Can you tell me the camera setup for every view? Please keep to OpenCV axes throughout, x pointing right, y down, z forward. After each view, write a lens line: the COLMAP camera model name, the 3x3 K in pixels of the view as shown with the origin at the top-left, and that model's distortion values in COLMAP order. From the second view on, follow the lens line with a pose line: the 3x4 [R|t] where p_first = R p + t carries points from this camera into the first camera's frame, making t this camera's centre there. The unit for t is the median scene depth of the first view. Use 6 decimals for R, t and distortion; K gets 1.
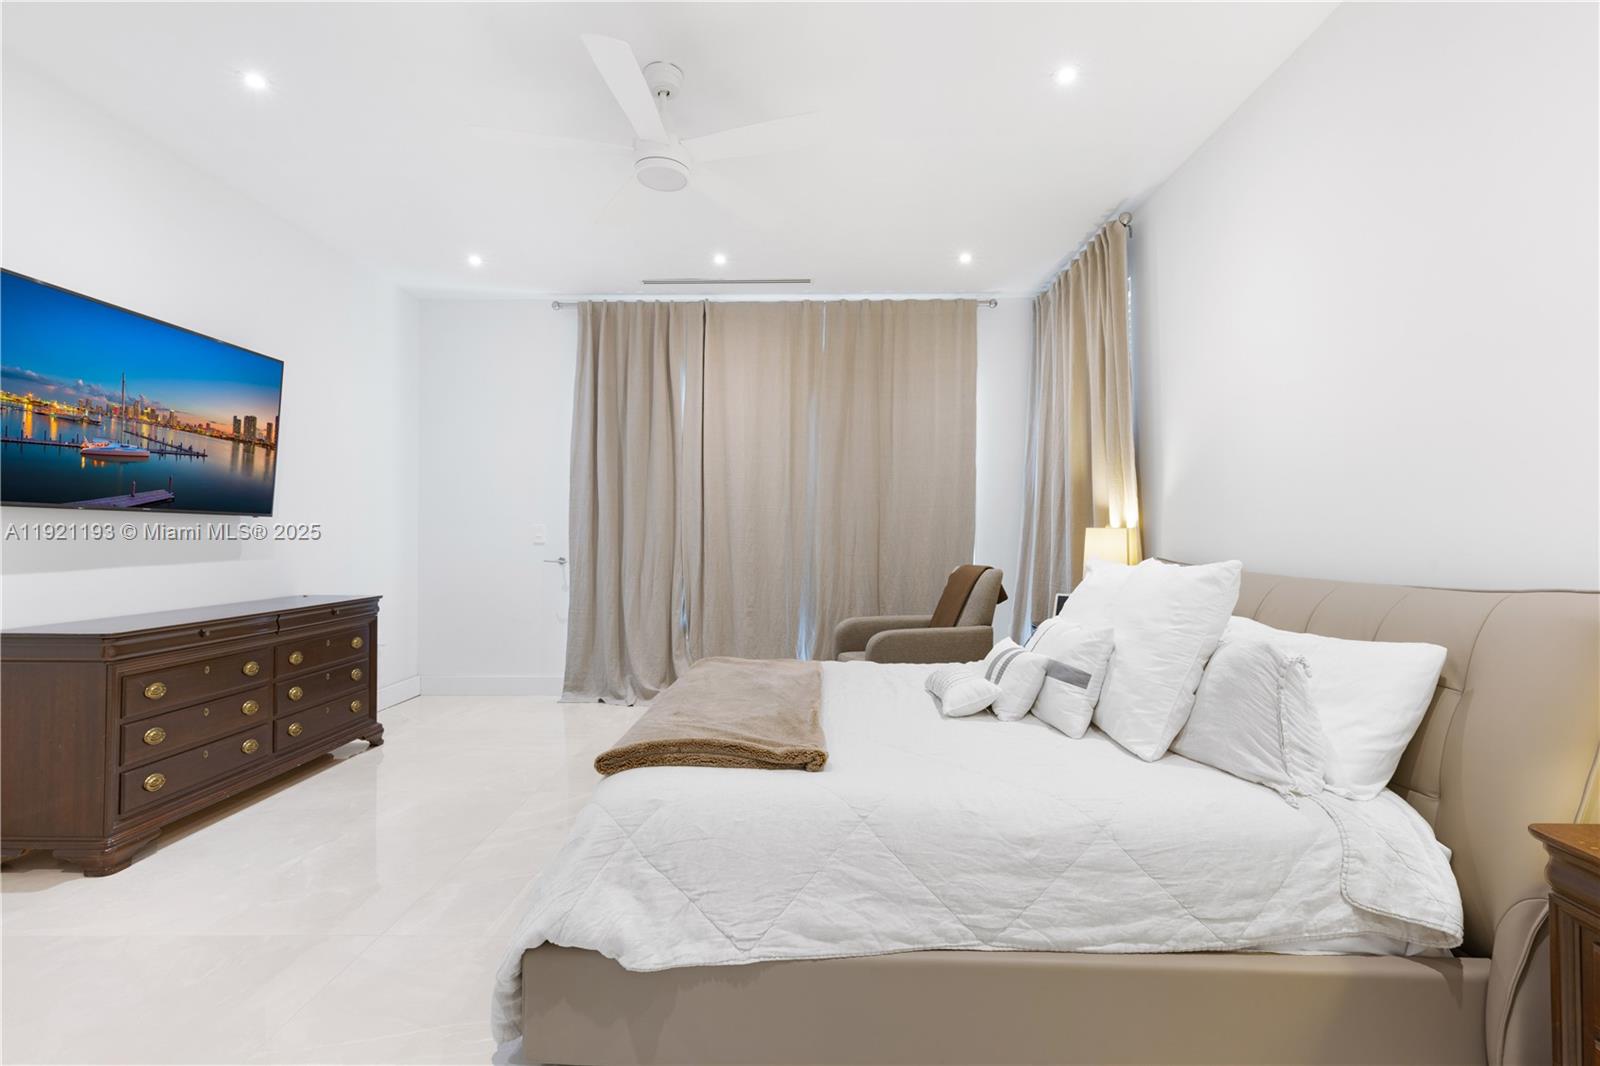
lens RADIAL K [[719.7, 0, 797.0], [0, 719.7, 529.5], [0, 0, 1]] dist [0.003654, -0.000183]
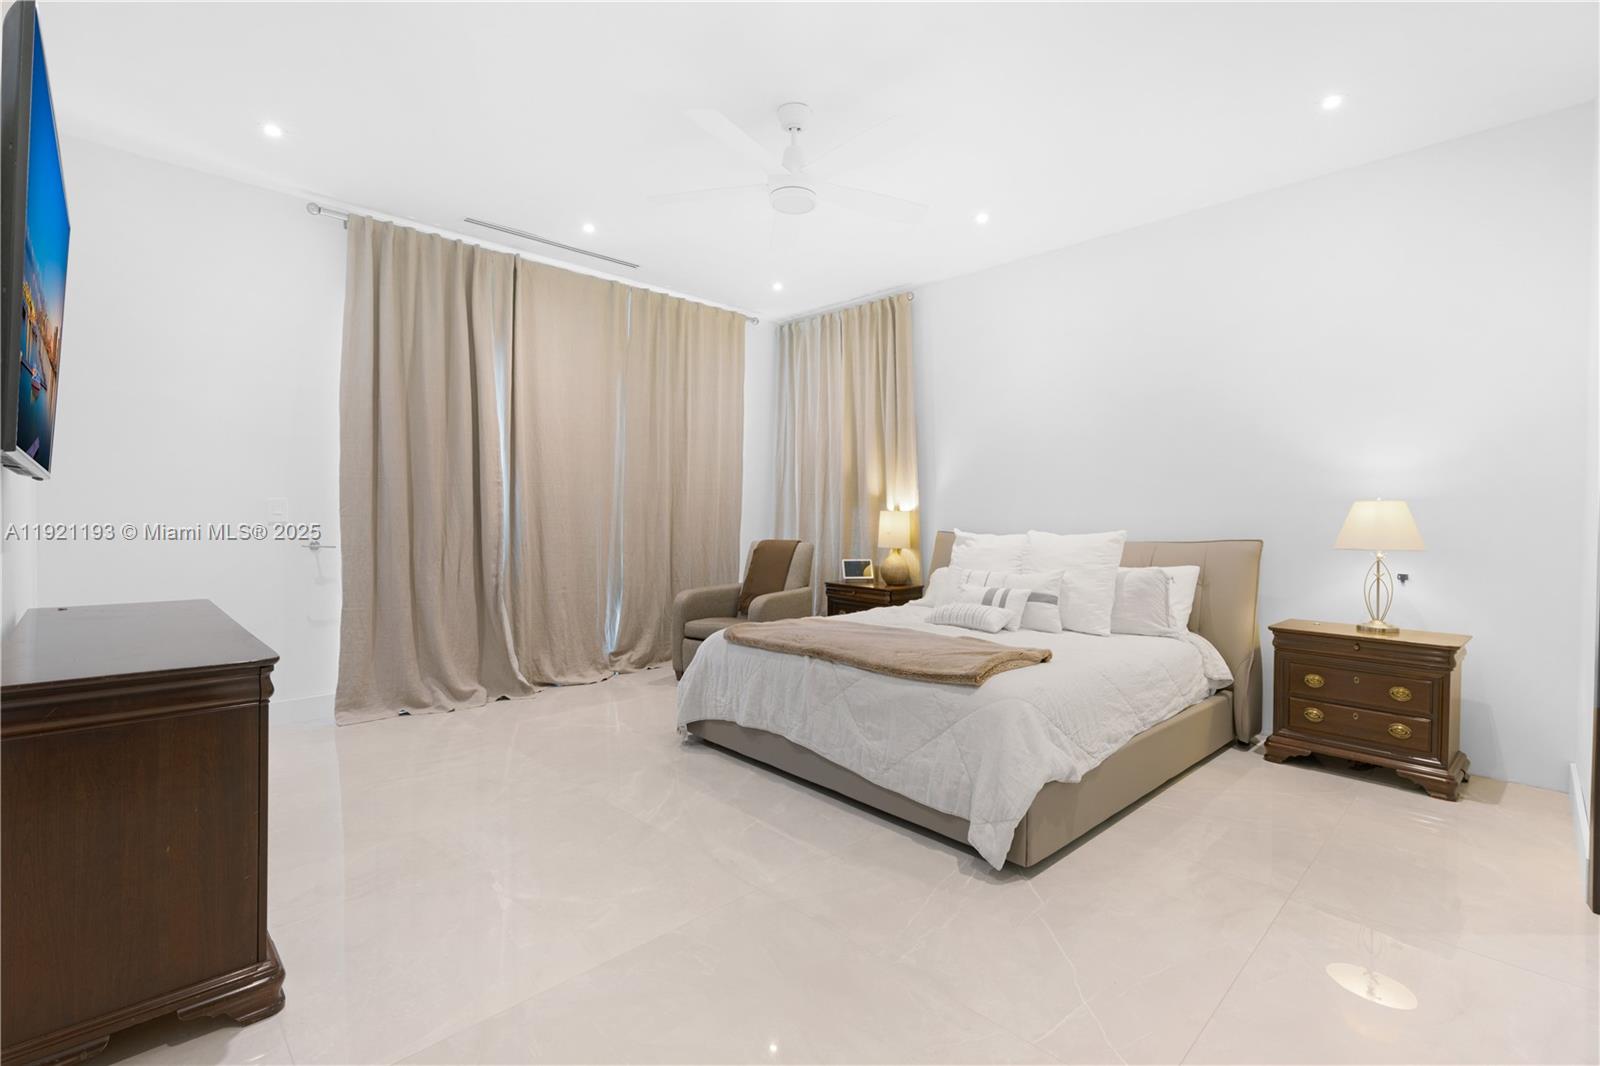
lens RADIAL K [[719.7, 0, 824.0], [0, 719.7, 526.0], [0, 0, 1]] dist [0.003654, -0.000183]
pose [[0.699805, -0.004020, 0.714322, -0.678284], [-0.012669, 0.999757, 0.018038, 0.003064], [-0.714221, -0.021673, 0.699584, 0.105924]]
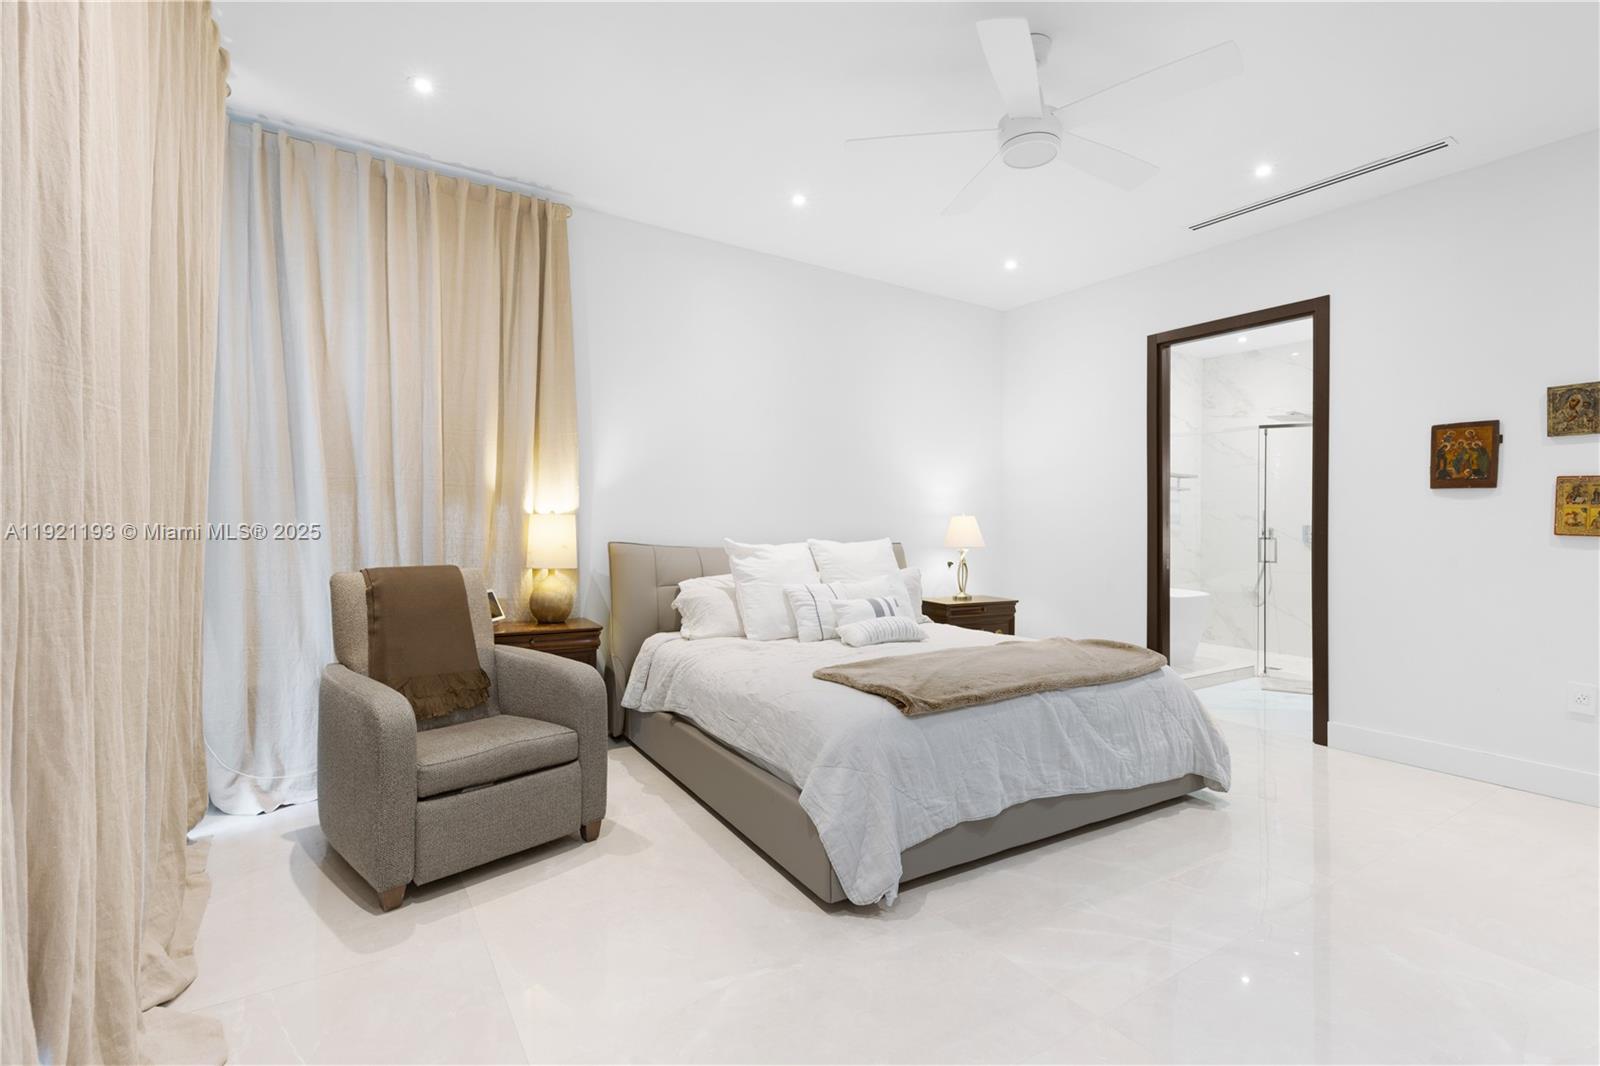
lens RADIAL K [[719.7, 0, 804.3], [0, 719.7, 525.1], [0, 0, 1]] dist [0.003654, -0.000183]
pose [[-0.541592, -0.006553, 0.840616, -0.576566], [-0.019882, 0.999790, -0.005016, 0.010064], [-0.840406, -0.019429, -0.541608, 1.207940]]
